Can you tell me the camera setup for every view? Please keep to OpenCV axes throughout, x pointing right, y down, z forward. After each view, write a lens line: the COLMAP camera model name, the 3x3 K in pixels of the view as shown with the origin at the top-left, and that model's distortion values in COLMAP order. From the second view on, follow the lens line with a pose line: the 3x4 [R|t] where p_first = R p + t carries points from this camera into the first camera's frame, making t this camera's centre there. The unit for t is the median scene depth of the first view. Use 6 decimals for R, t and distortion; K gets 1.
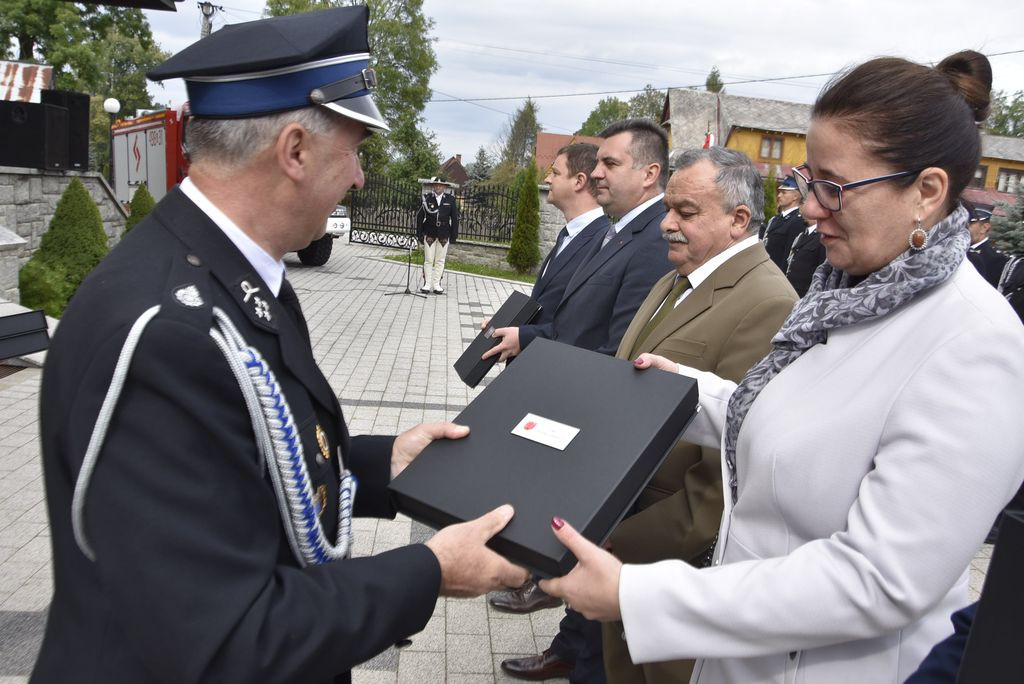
lens RADIAL K [[793.0, 0, 517.1], [0, 793.0, 338.9], [0, 0, 1]] dist [-0.169468, 0.118887]
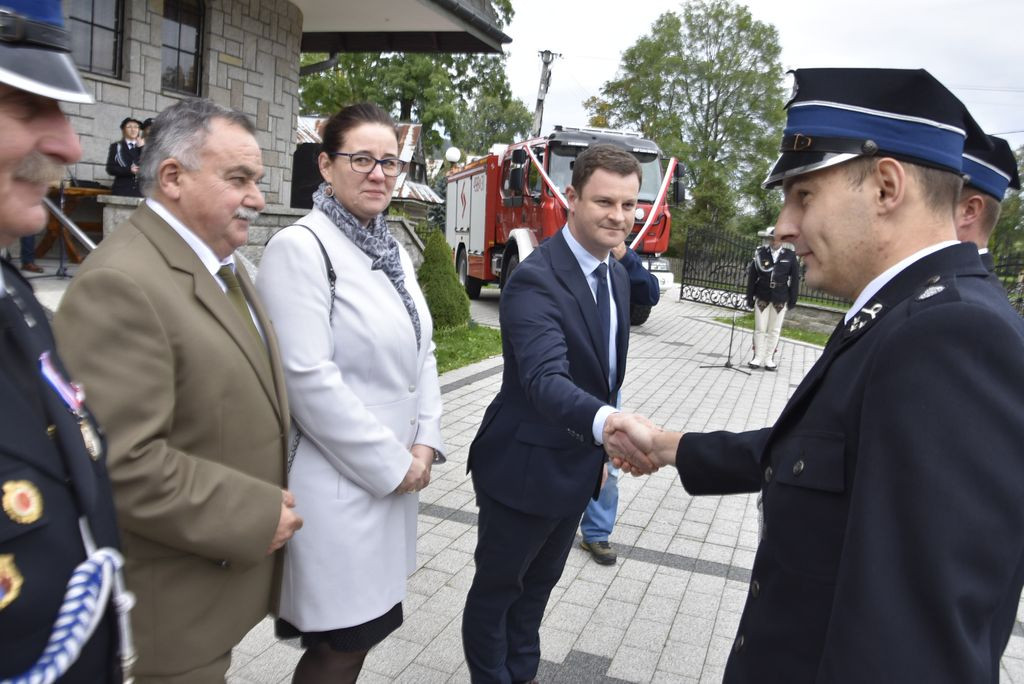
lens RADIAL K [[793.0, 0, 517.1], [0, 793.0, 338.9], [0, 0, 1]] dist [-0.169468, 0.118887]
pose [[0.905177, 0.055834, -0.421351, 0.001583], [-0.084496, 0.995186, -0.049646, -0.009255], [0.416551, 0.080541, 0.905538, 0.055319]]
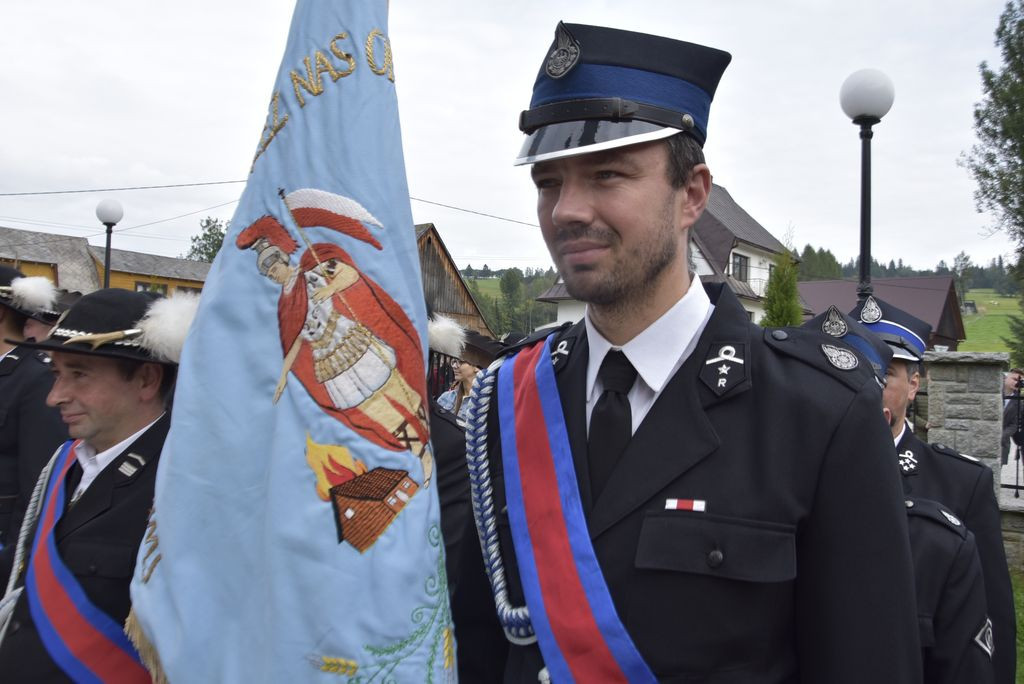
lens RADIAL K [[793.0, 0, 517.1], [0, 793.0, 338.9], [0, 0, 1]] dist [-0.169468, 0.118887]
pose [[0.631223, -0.035531, 0.774787, 0.065970], [0.154819, 0.984619, -0.080978, 0.020968], [-0.759992, 0.171067, 0.627015, -0.092296]]
